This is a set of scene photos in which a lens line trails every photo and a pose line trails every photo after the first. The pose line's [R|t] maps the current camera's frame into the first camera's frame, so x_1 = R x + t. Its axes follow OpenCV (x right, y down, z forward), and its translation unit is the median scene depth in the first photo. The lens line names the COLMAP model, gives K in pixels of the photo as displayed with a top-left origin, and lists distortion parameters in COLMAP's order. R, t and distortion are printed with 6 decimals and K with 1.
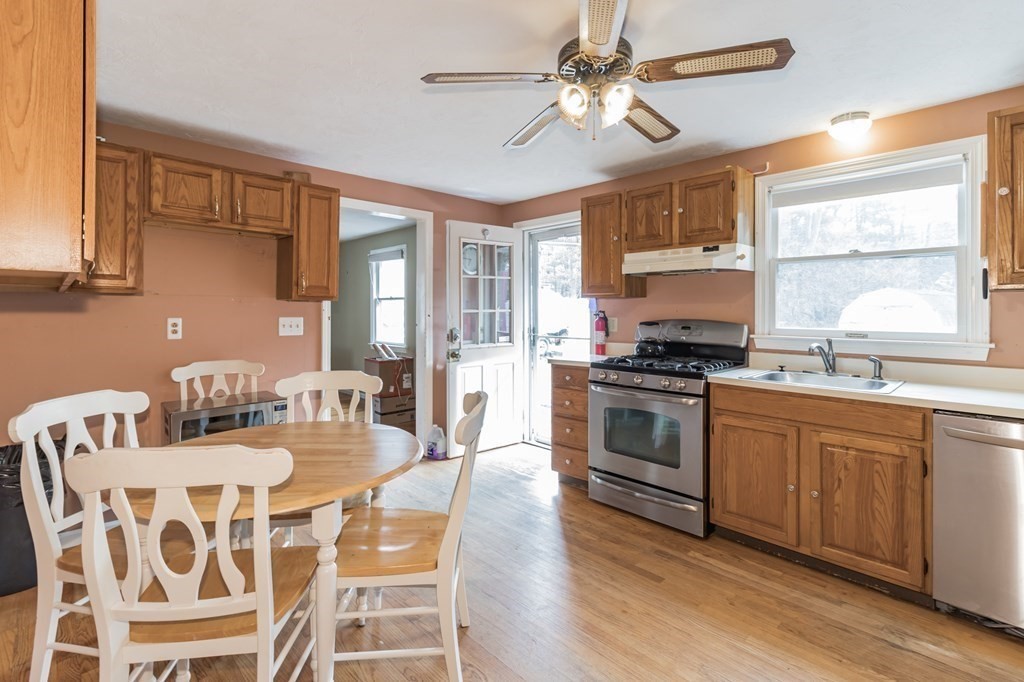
lens RADIAL K [[475.8, 0, 510.3], [0, 475.8, 302.9], [0, 0, 1]] dist [0.000305, 0.000267]
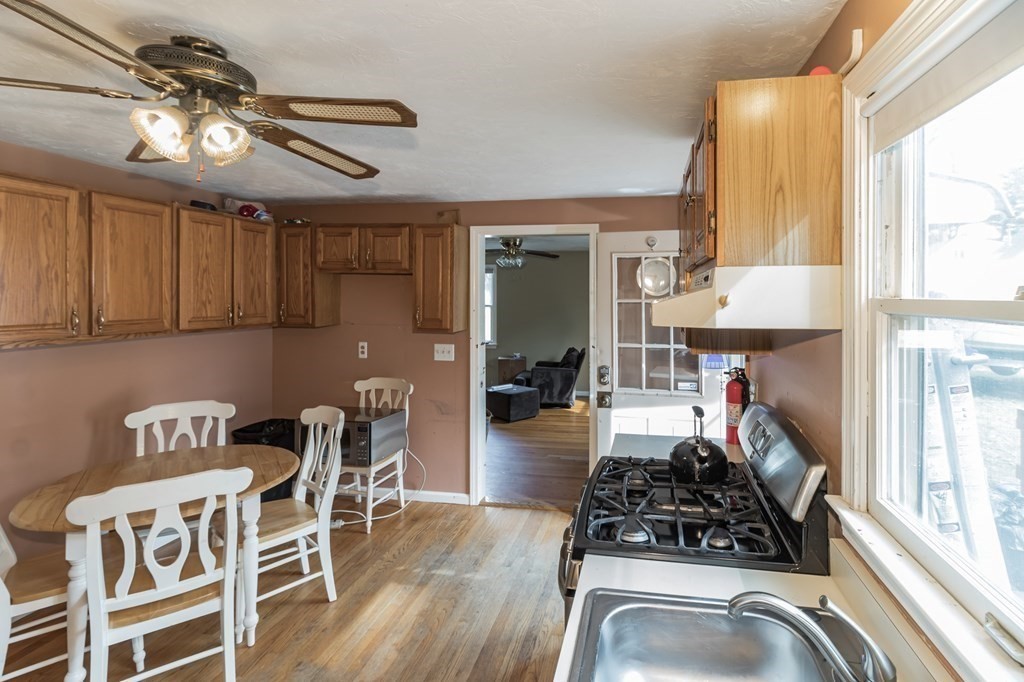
lens RADIAL K [[499.8, 0, 569.1], [0, 499.8, 295.8], [0, 0, 1]] dist [0.001881, 0.000045]
pose [[0.600289, 0.000254, -0.799783, 0.740185], [0.006593, 0.999964, 0.005266, -0.099928], [0.799756, -0.008434, 0.600266, 0.631326]]
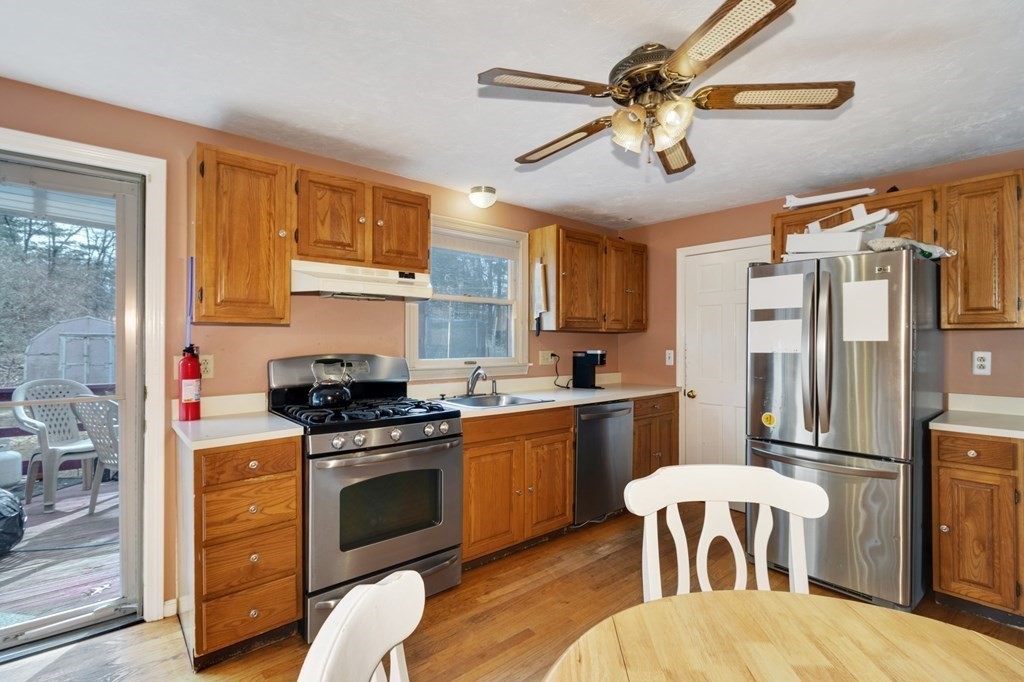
lens RADIAL K [[485.4, 0, 514.4], [0, 485.4, 330.5], [0, 0, 1]] dist [0.001318, 0.000042]
pose [[0.048608, 0.017564, 0.998663, -0.511844], [-0.018419, 0.999691, -0.016686, 0.003366], [-0.998648, -0.017584, 0.048917, 0.776537]]
